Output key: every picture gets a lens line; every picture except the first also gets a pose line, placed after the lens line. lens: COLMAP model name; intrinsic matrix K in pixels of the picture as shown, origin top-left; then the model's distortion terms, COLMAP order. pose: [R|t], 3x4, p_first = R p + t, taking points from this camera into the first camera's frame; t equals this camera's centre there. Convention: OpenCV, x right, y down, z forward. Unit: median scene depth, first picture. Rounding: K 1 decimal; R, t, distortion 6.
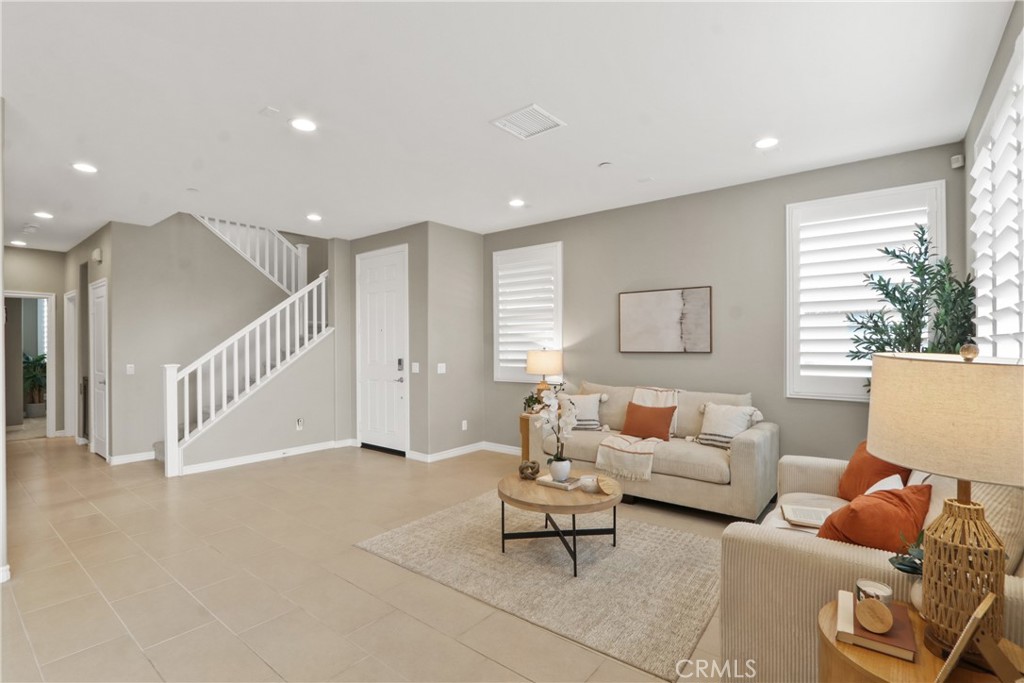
lens RADIAL K [[478.7, 0, 510.2], [0, 478.7, 343.3], [0, 0, 1]] dist [-0.015517, -0.000020]
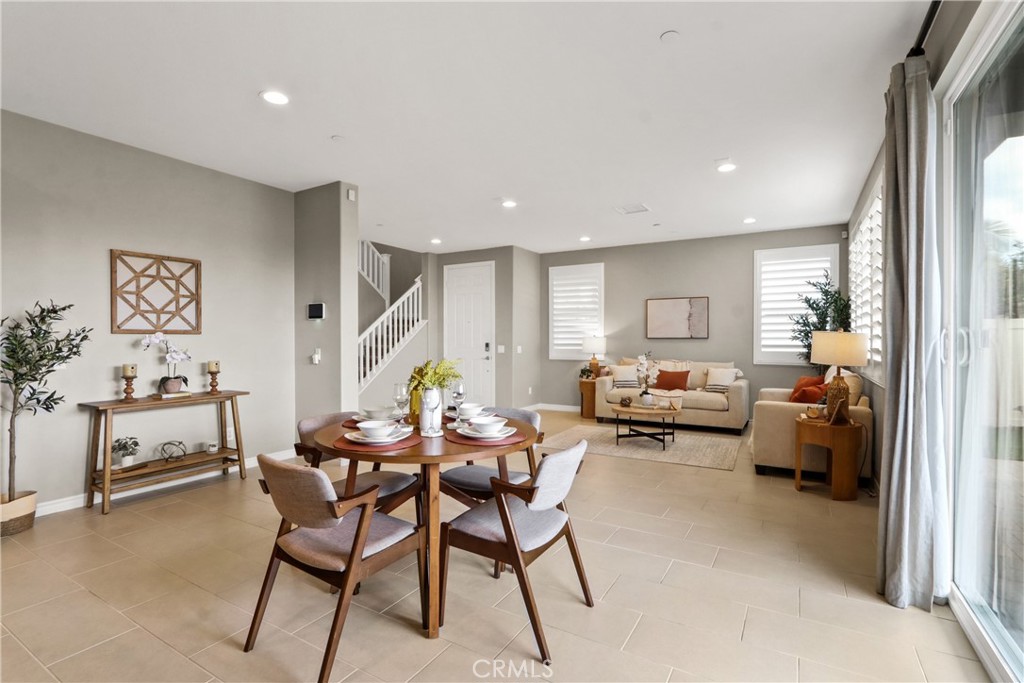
lens RADIAL K [[478.7, 0, 514.9], [0, 478.7, 339.4], [0, 0, 1]] dist [-0.015517, -0.000020]
pose [[0.990482, 0.005740, 0.137521, -0.483538], [-0.006241, 0.999975, 0.003218, 0.024425], [-0.137499, -0.004046, 0.990494, -0.550964]]
